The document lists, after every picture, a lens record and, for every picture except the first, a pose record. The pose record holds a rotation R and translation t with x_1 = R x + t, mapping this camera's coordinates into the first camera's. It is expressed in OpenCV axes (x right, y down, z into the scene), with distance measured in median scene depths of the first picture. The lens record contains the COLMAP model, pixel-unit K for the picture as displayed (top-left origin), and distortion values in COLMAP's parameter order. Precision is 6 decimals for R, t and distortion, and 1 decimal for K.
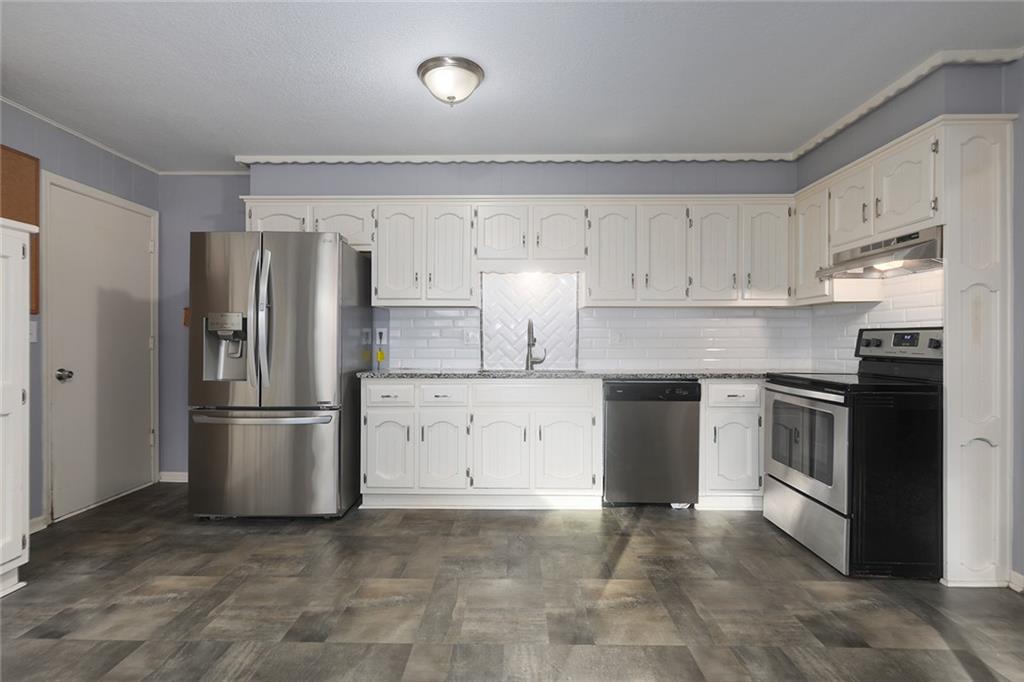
lens RADIAL K [[494.7, 0, 512.0], [0, 494.7, 341.0], [0, 0, 1]] dist [-0.000595, 0.000131]
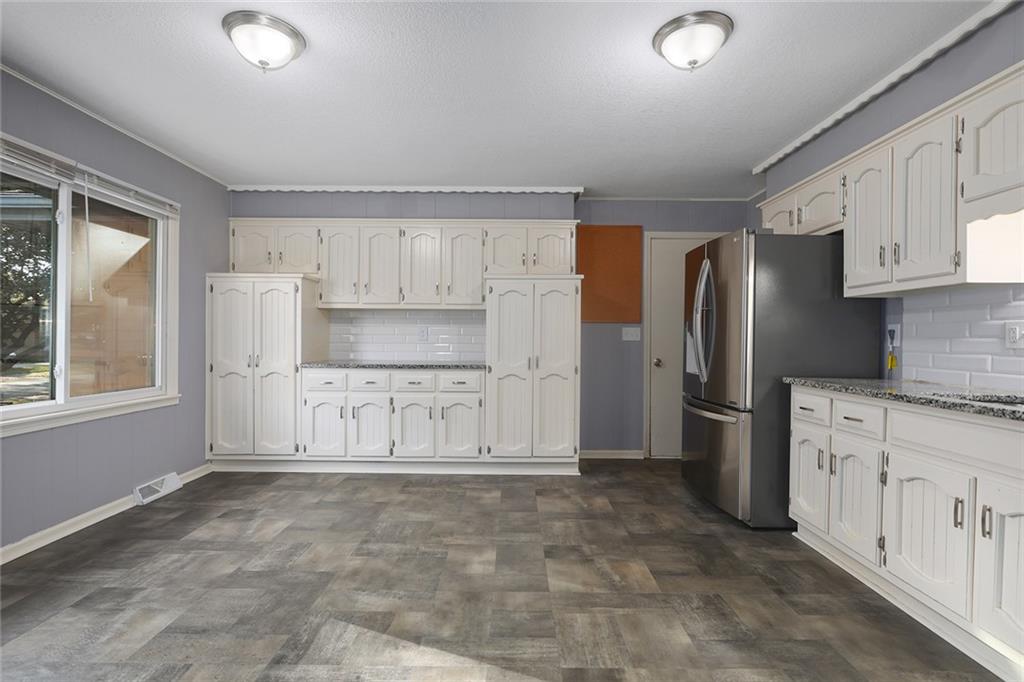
lens RADIAL K [[485.4, 0, 497.0], [0, 485.4, 339.8], [0, 0, 1]] dist [0.000208, -0.000085]
pose [[-0.003617, 0.002721, -0.999990, 0.657939], [-0.004820, 0.999985, 0.002739, -0.003304], [0.999982, 0.004830, -0.003604, 0.584296]]
